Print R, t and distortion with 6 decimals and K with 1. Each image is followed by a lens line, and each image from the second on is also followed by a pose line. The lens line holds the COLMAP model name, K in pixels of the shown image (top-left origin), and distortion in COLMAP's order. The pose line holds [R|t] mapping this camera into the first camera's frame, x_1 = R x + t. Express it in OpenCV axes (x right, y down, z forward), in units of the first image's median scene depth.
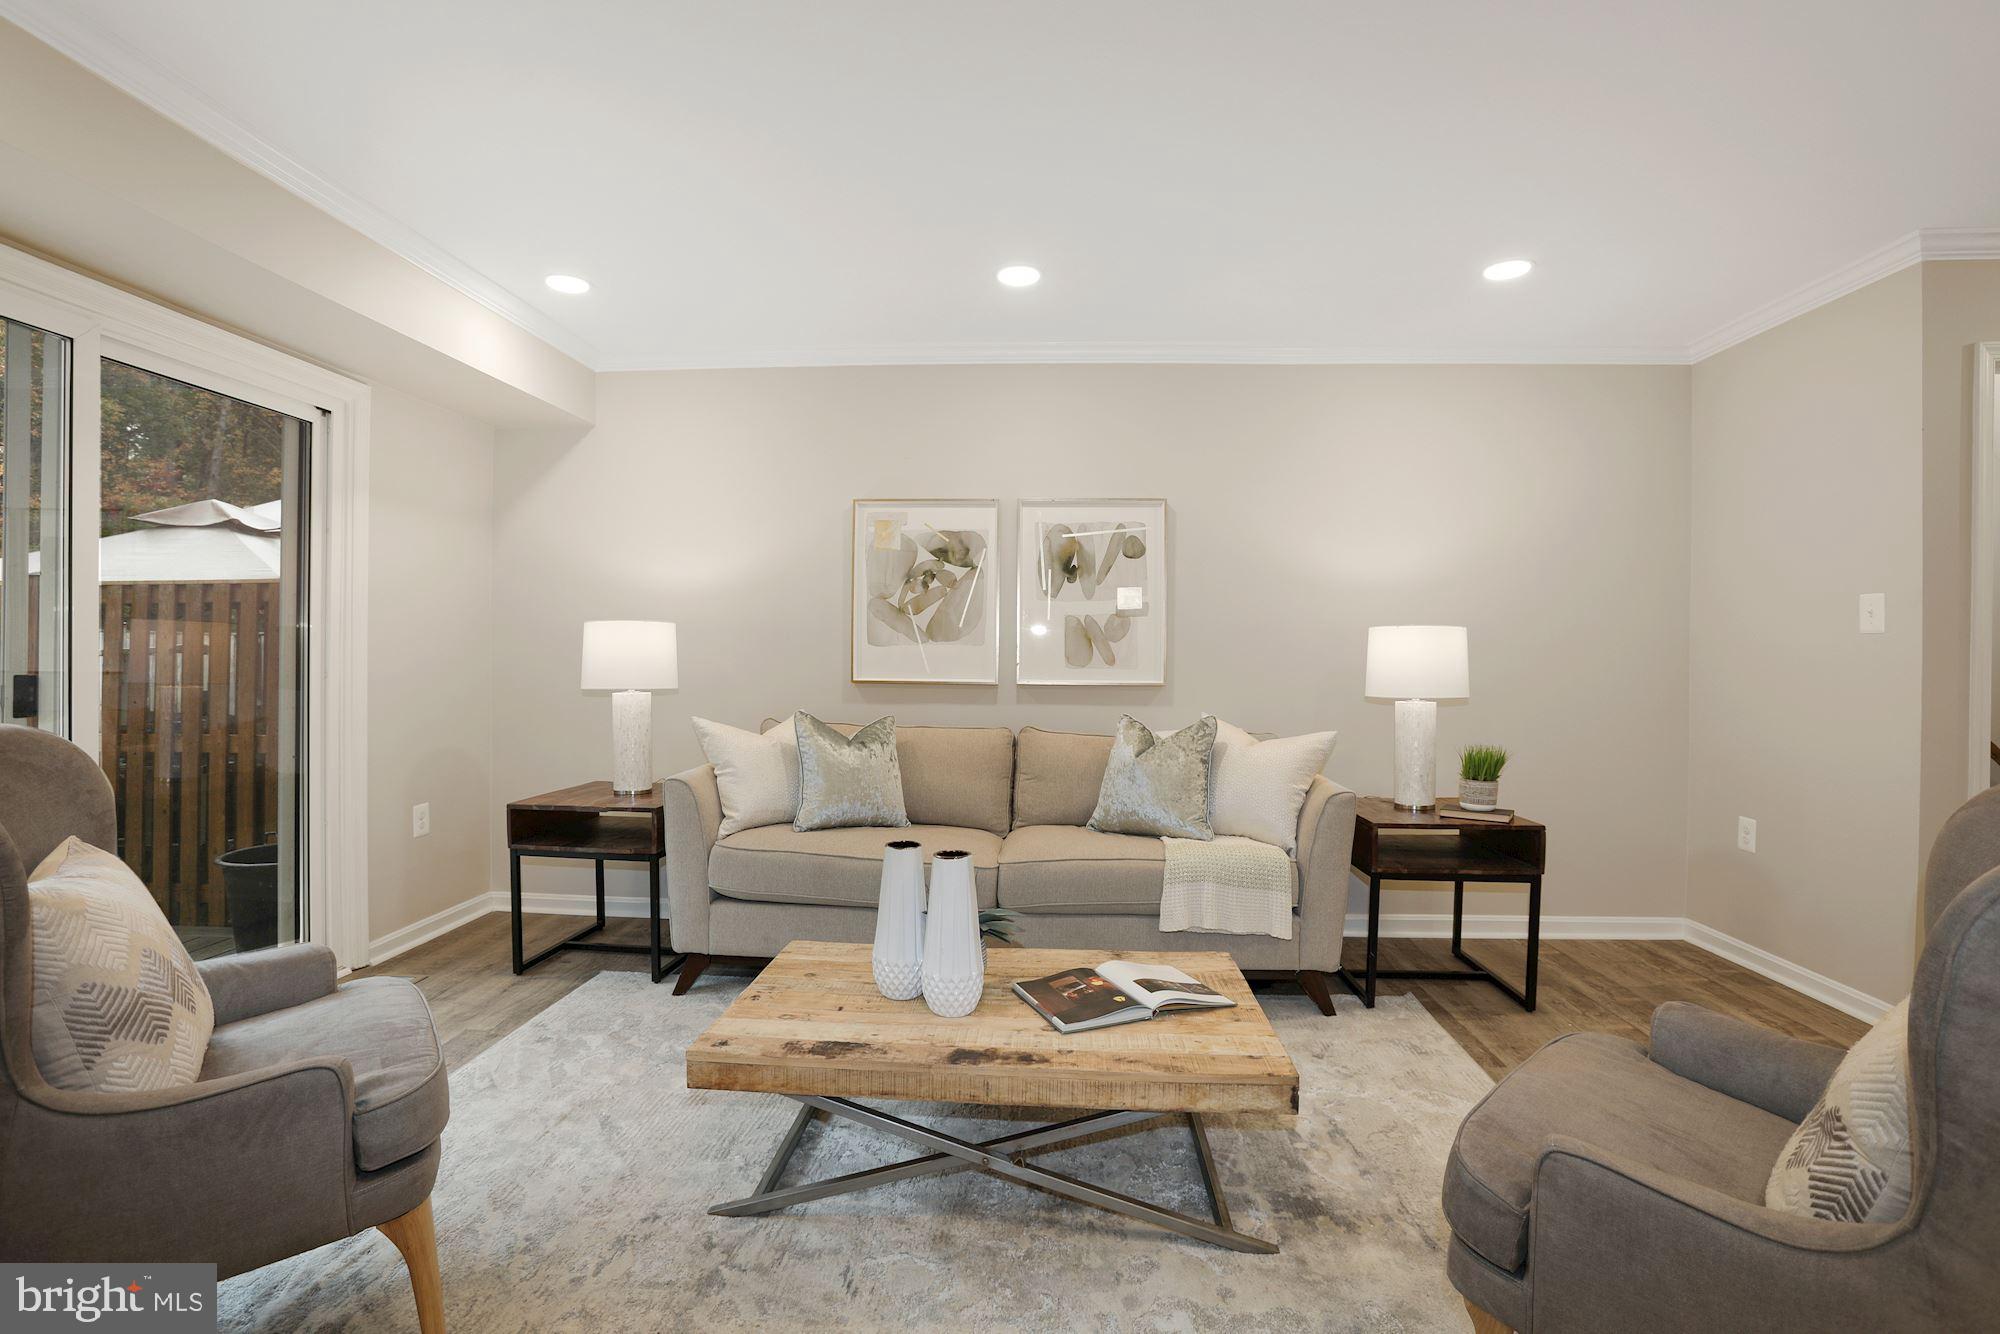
lens RADIAL K [[912.2, 0, 1000.0], [0, 912.2, 667.0], [0, 0, 1]] dist [-0.058956, 0.019446]
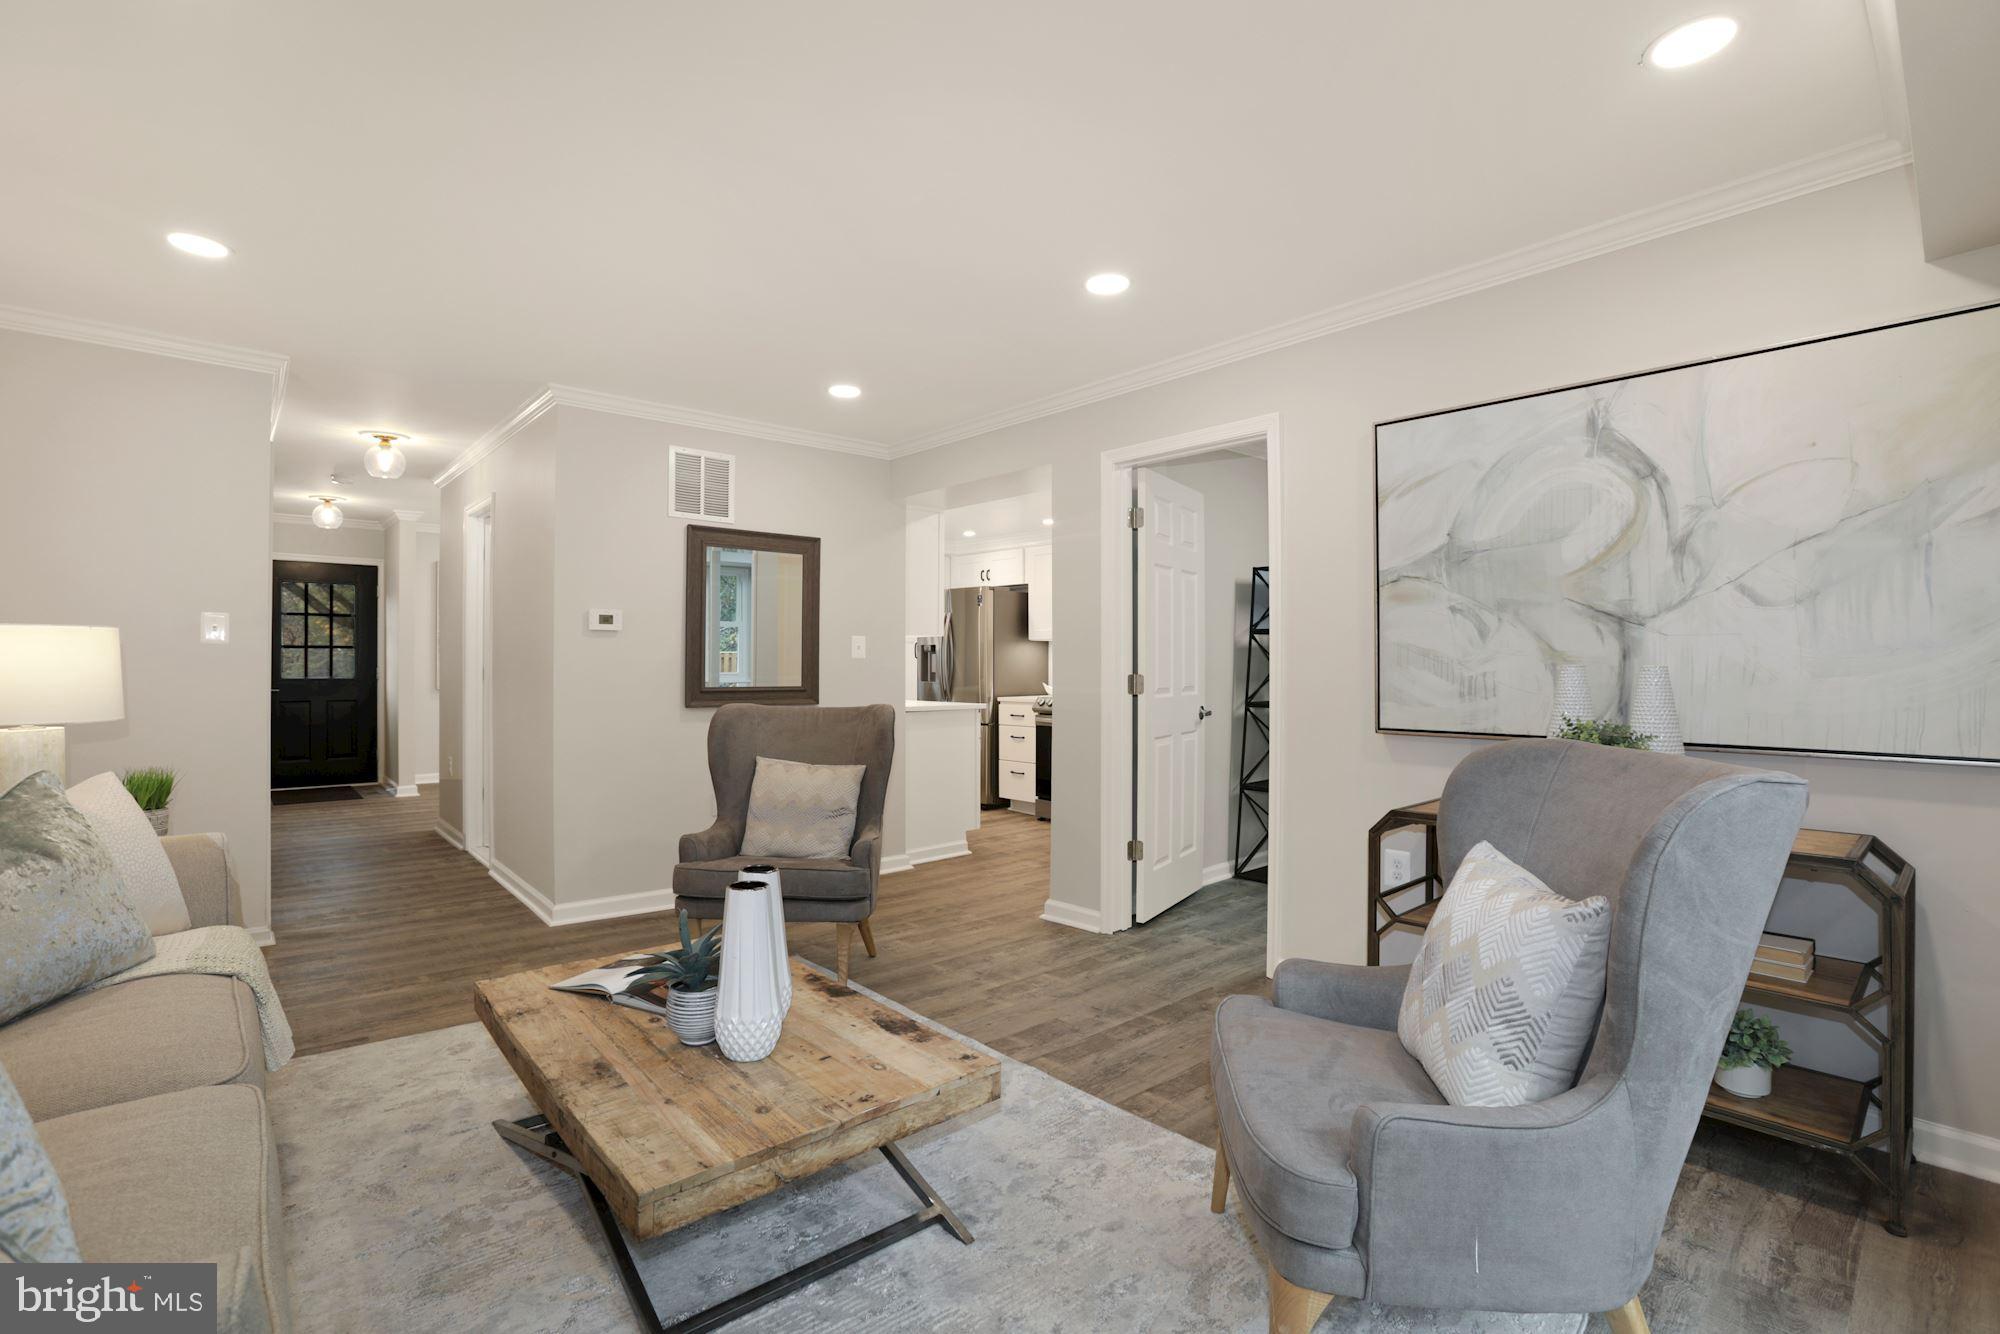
lens RADIAL K [[906.6, 0, 1002.2], [0, 906.6, 663.1], [0, 0, 1]] dist [-0.075988, 0.033256]
pose [[-0.715403, -0.006263, 0.698684, -0.586053], [0.001620, 0.999942, 0.010622, -0.020074], [-0.698710, 0.008731, -0.715352, 0.952645]]
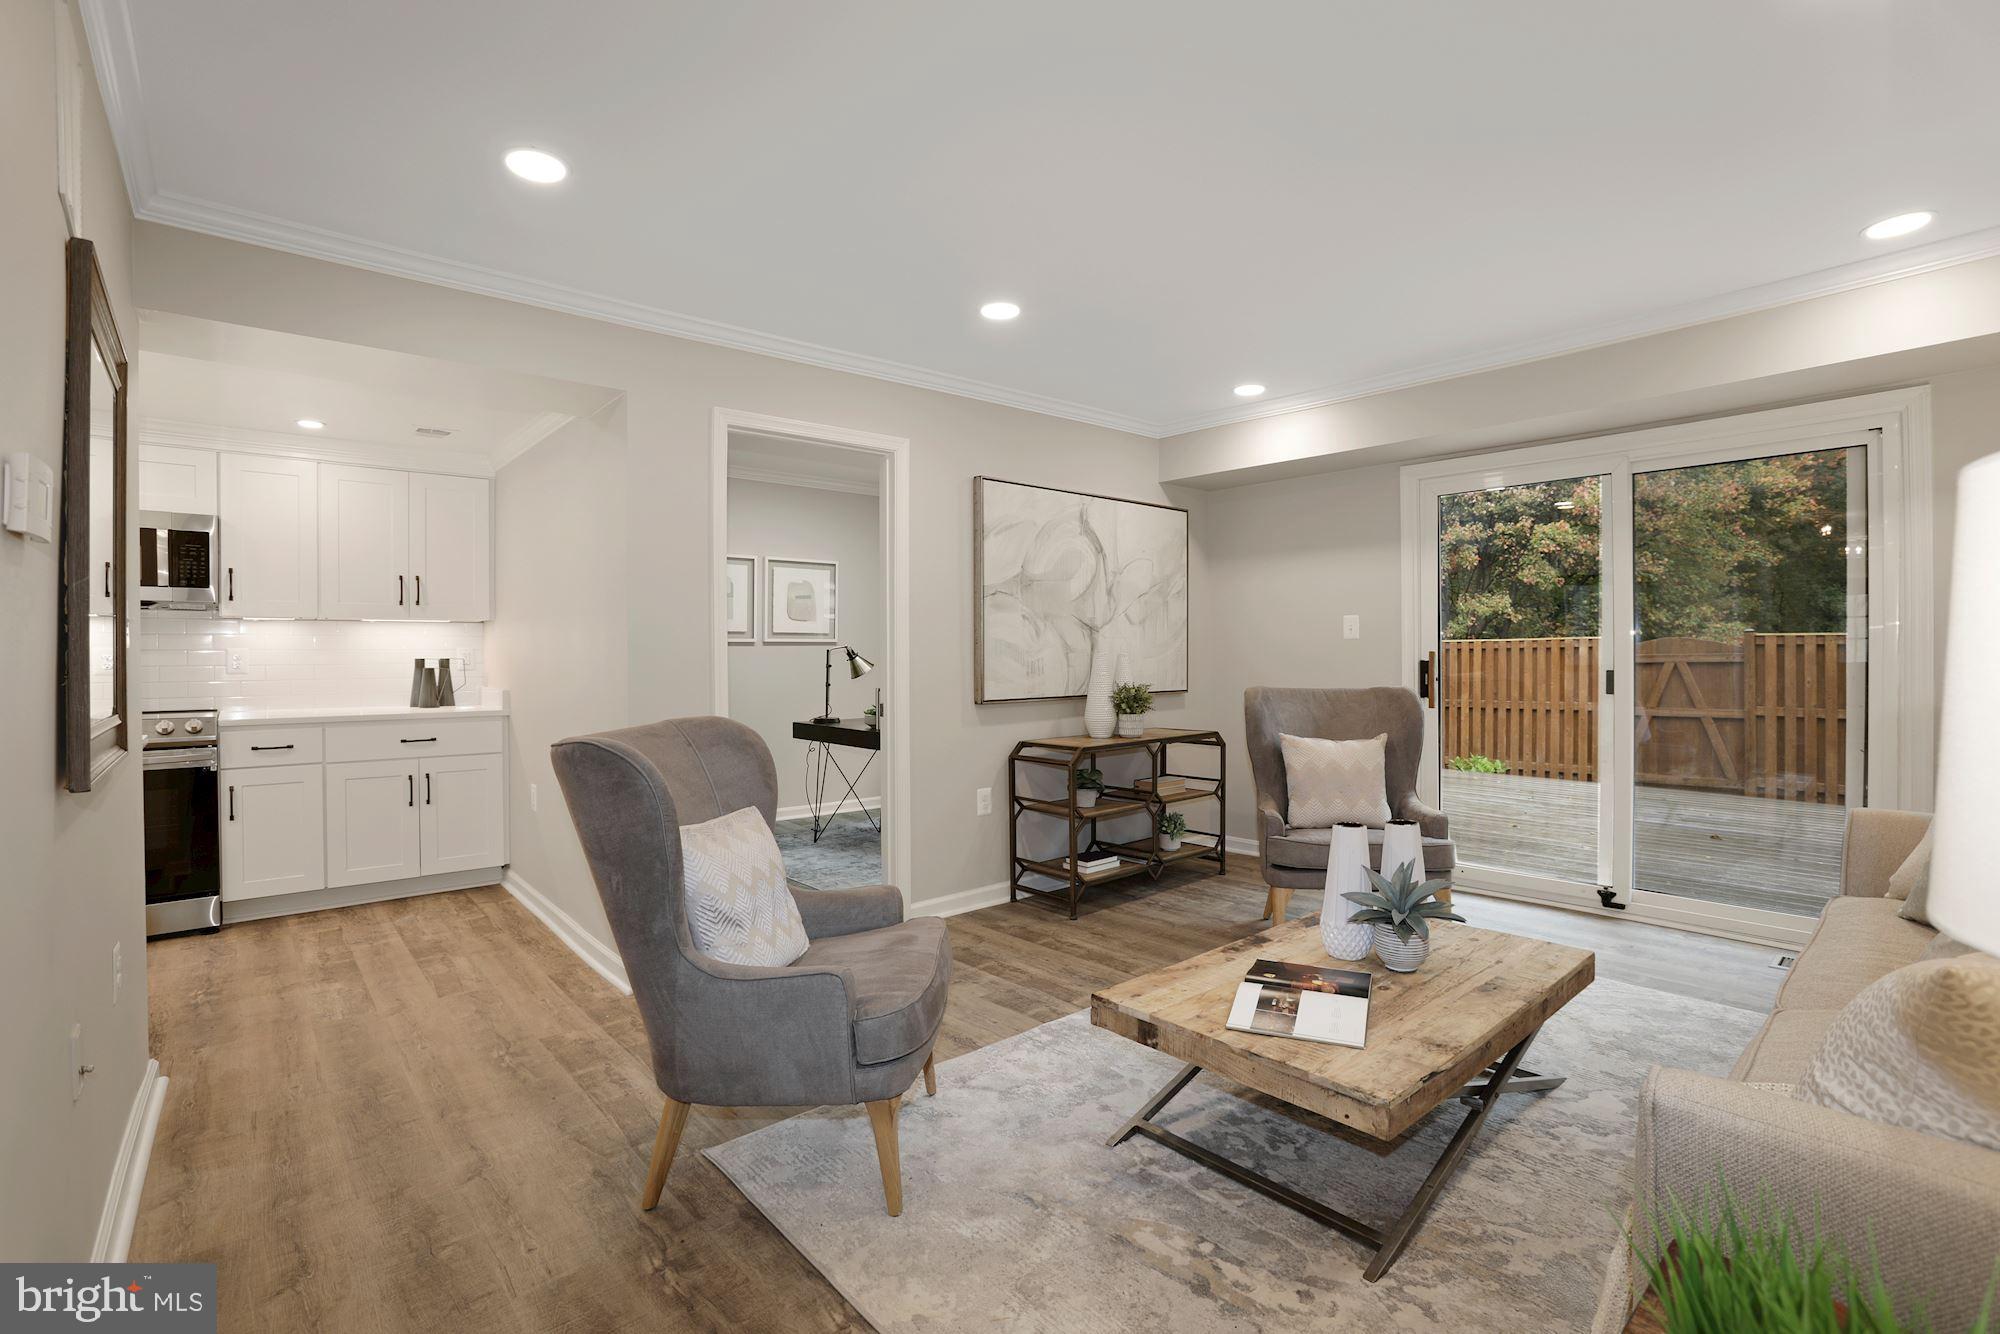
lens RADIAL K [[912.2, 0, 1000.0], [0, 912.2, 667.0], [0, 0, 1]] dist [-0.058956, 0.019446]
pose [[-0.701228, 0.008238, -0.712889, 0.696270], [-0.006489, 0.999818, 0.017937, -0.012628], [0.712907, 0.017204, -0.701047, 0.939986]]
